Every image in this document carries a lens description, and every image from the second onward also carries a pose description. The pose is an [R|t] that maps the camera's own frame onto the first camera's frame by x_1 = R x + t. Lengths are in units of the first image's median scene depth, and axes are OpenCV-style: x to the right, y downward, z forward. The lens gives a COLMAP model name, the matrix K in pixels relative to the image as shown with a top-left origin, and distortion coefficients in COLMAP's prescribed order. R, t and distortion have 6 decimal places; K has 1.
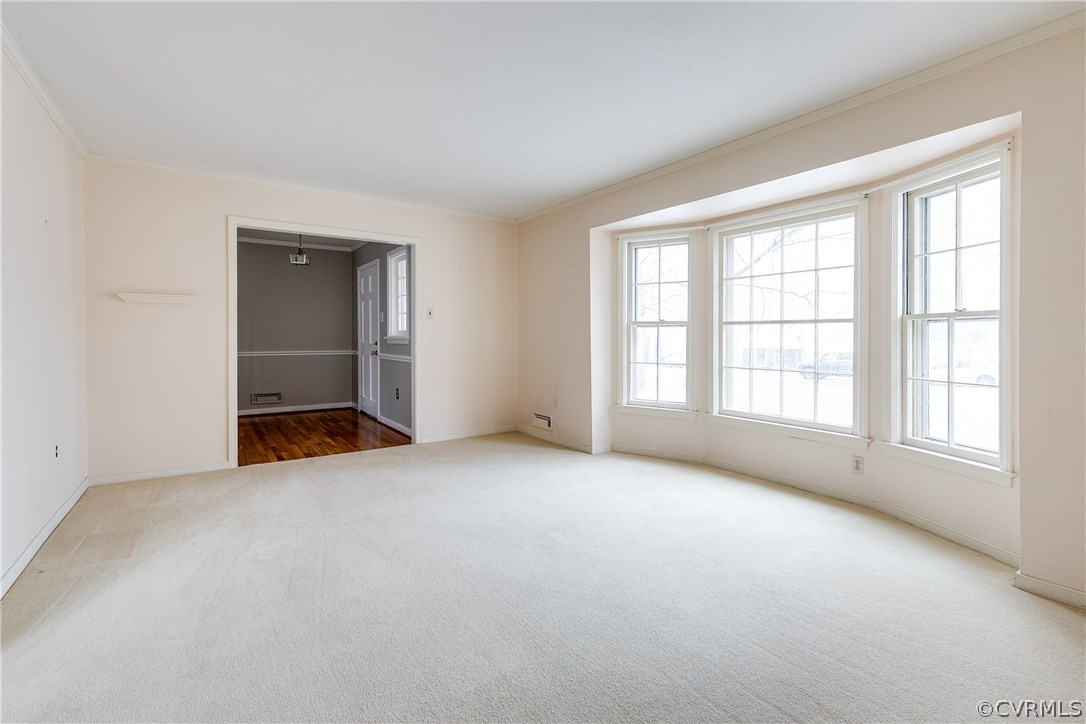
lens RADIAL K [[502.2, 0, 544.9], [0, 502.2, 340.8], [0, 0, 1]] dist [0.002915, -0.000099]
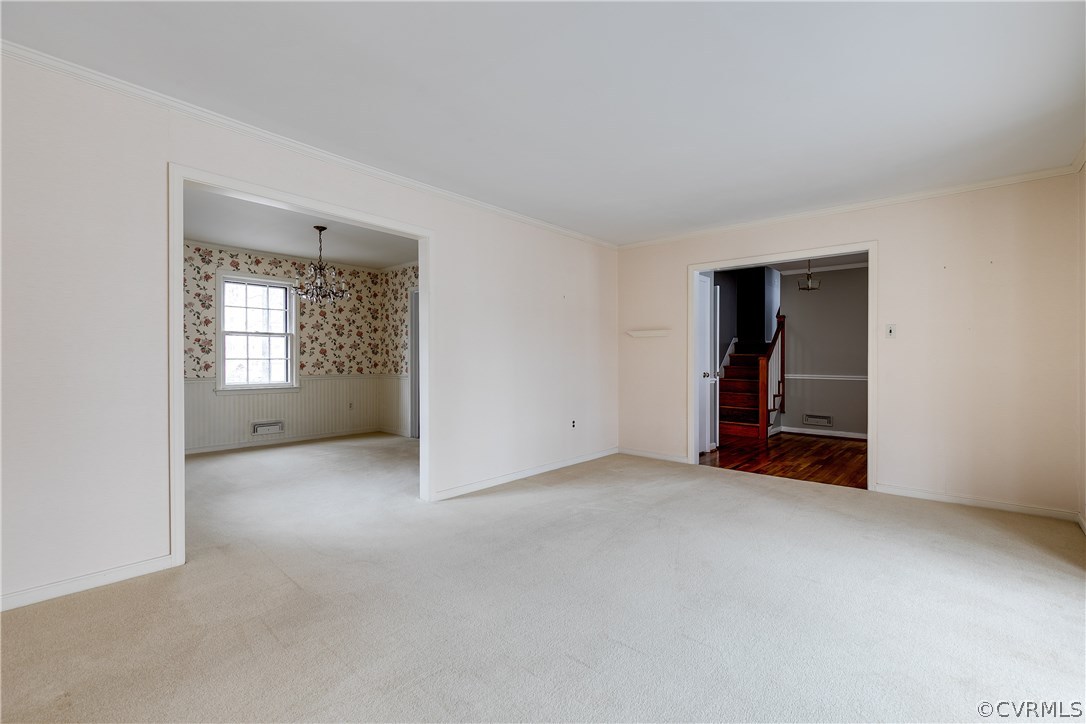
lens RADIAL K [[486.1, 0, 545.5], [0, 486.1, 359.3], [0, 0, 1]] dist [0.012287, -0.000252]
pose [[0.248493, 0.000242, -0.968634, 0.421393], [-0.012534, 0.999917, -0.002966, -0.001513], [0.968553, 0.012878, 0.248475, 0.301446]]
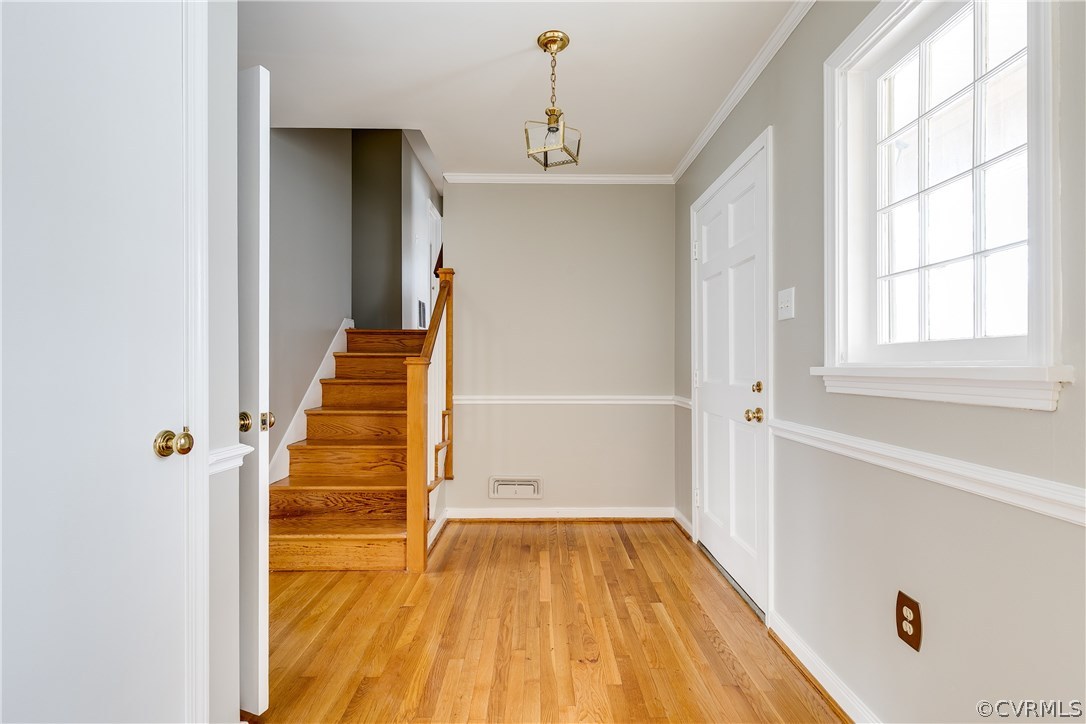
lens RADIAL K [[492.9, 0, 543.0], [0, 492.9, 362.0], [0, 0, 1]] dist [0.003427, -0.000462]
pose [[0.833431, -0.003930, -0.552610, -0.377462], [-0.004472, 0.999894, -0.013855, -0.008423], [0.552606, 0.014019, 0.833325, 0.889172]]
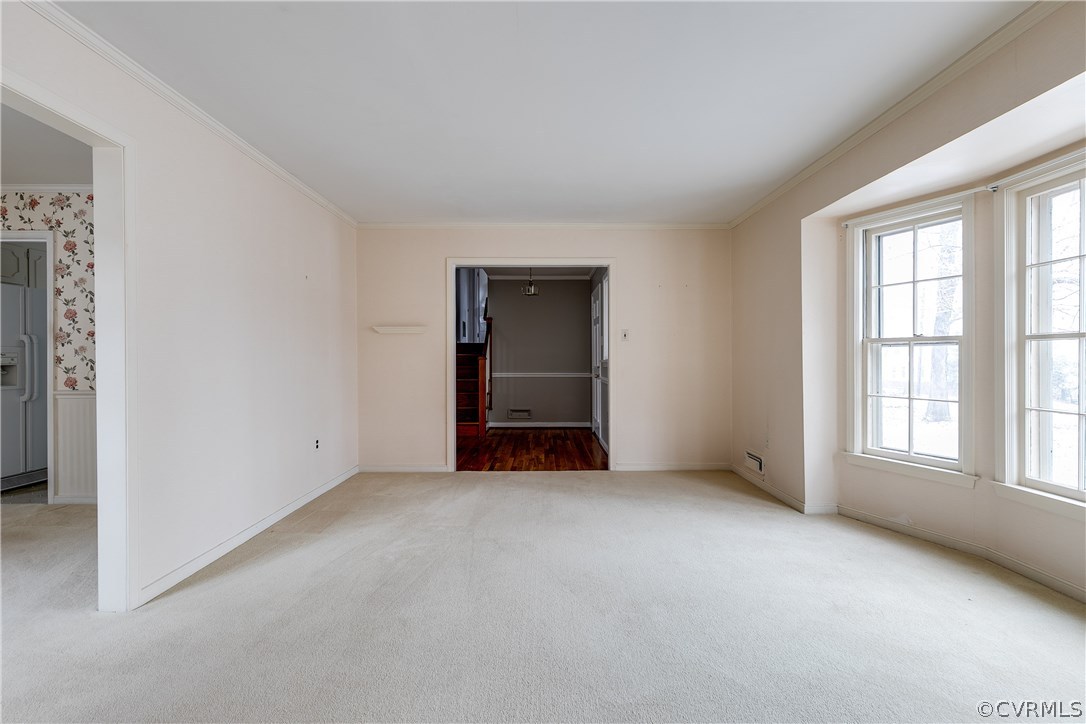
lens RADIAL K [[492.9, 0, 543.0], [0, 492.9, 362.0], [0, 0, 1]] dist [0.003427, -0.000462]
pose [[0.825625, 0.001227, -0.564218, 0.185752], [-0.003163, 0.999992, -0.002454, -0.001850], [0.564210, 0.003810, 0.825622, 0.150941]]
